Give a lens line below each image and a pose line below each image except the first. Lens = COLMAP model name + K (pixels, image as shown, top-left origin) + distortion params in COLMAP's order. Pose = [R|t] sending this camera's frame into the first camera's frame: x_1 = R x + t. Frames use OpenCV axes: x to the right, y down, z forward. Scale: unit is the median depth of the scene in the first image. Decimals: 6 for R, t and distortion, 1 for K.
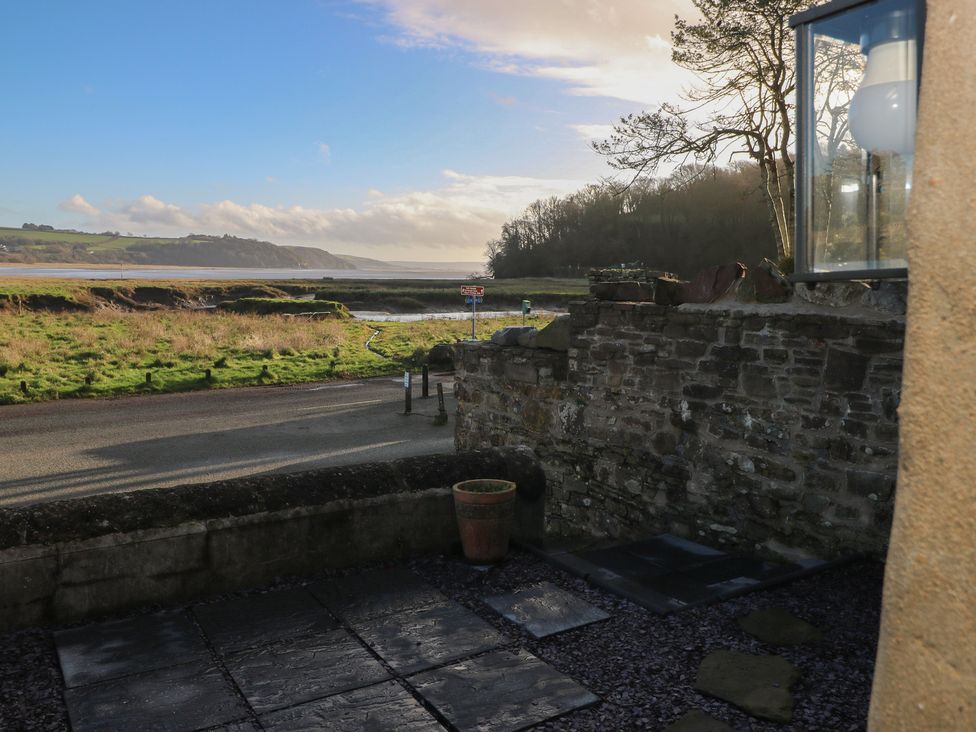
lens RADIAL K [[810.8, 0, 487.3], [0, 810.8, 366.9], [0, 0, 1]] dist [-0.002718, -0.003478]
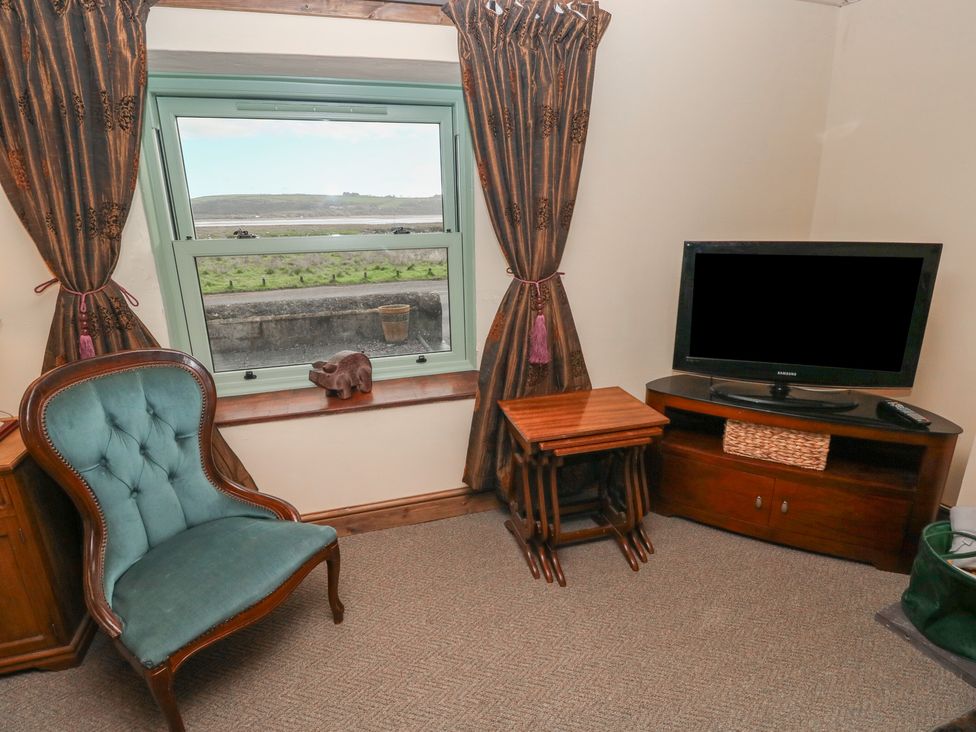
lens RADIAL K [[508.3, 0, 487.3], [0, 508.3, 360.4], [0, 0, 1]] dist [-0.001523, -0.012580]
pose [[0.966377, 0.039798, -0.254030, 0.244484], [0.001725, 0.986924, 0.161178, 0.033302], [0.257122, -0.156197, 0.953672, -0.078178]]
